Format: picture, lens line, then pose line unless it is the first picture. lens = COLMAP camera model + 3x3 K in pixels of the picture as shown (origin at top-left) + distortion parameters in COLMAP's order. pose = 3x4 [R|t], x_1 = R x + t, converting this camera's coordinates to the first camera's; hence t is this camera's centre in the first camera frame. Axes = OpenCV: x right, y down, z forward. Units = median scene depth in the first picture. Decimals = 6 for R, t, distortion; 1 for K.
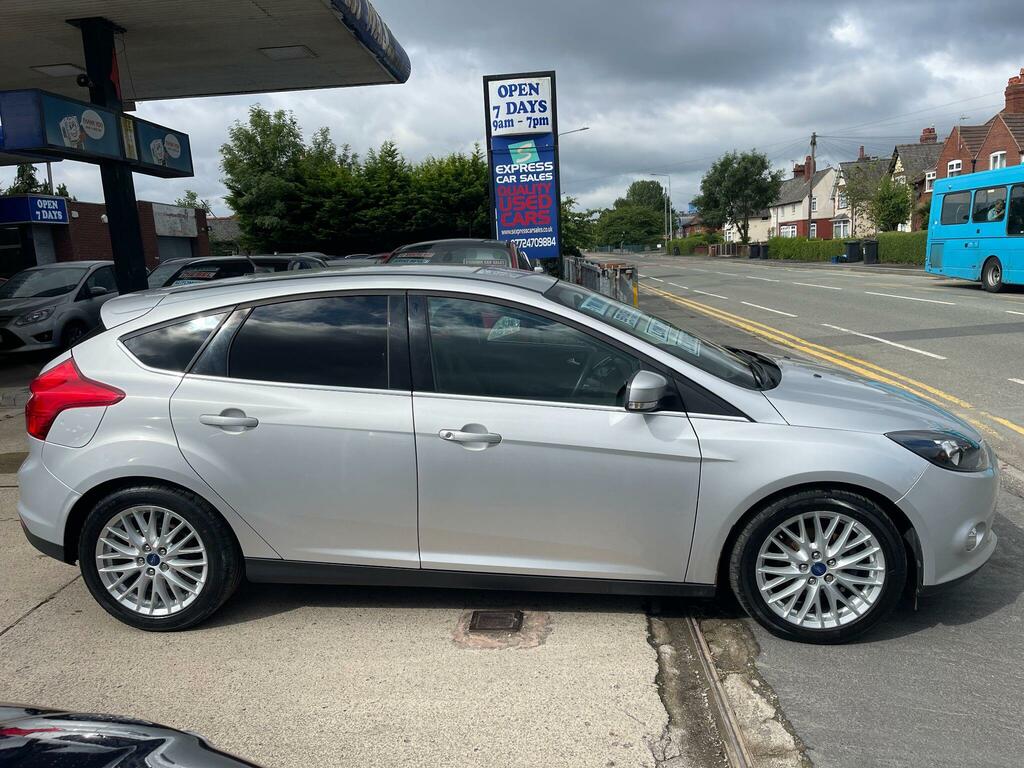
lens RADIAL K [[773.3, 0, 514.4], [0, 773.3, 384.4], [0, 0, 1]] dist [0.088909, -0.101158]
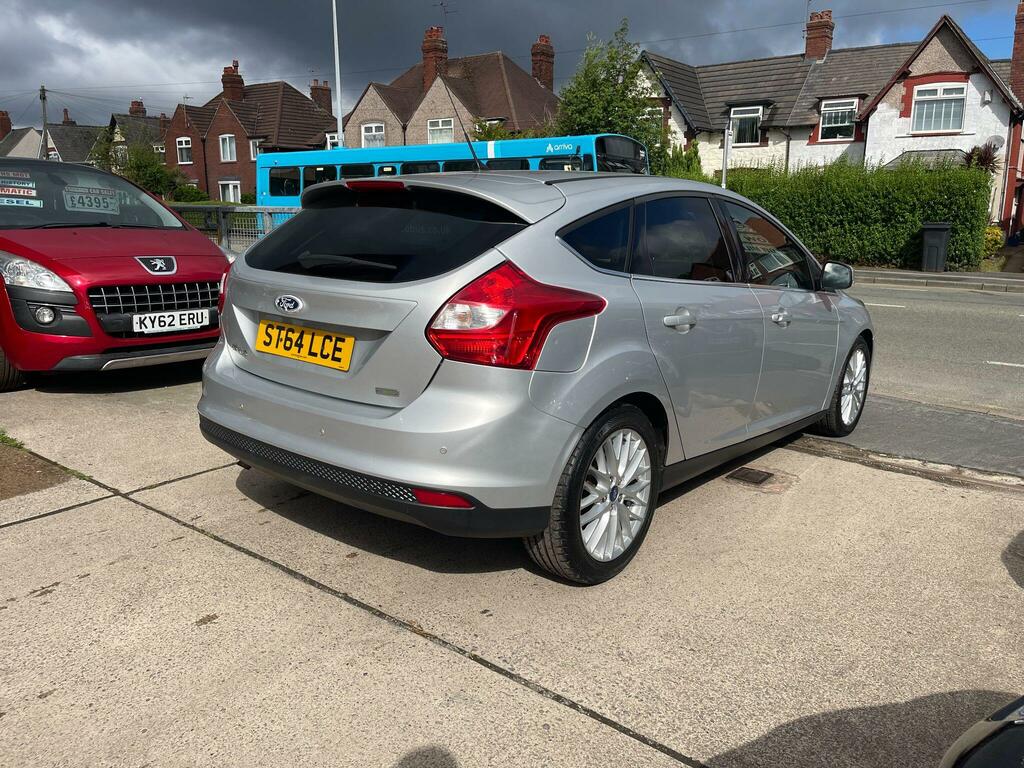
lens RADIAL K [[773.3, 0, 514.4], [0, 773.3, 384.4], [0, 0, 1]] dist [0.088909, -0.101158]
pose [[0.573176, -0.133010, 0.808565, -0.182288], [0.108679, 0.990361, 0.085875, 0.003030], [-0.812193, 0.038653, 0.582107, 0.089545]]
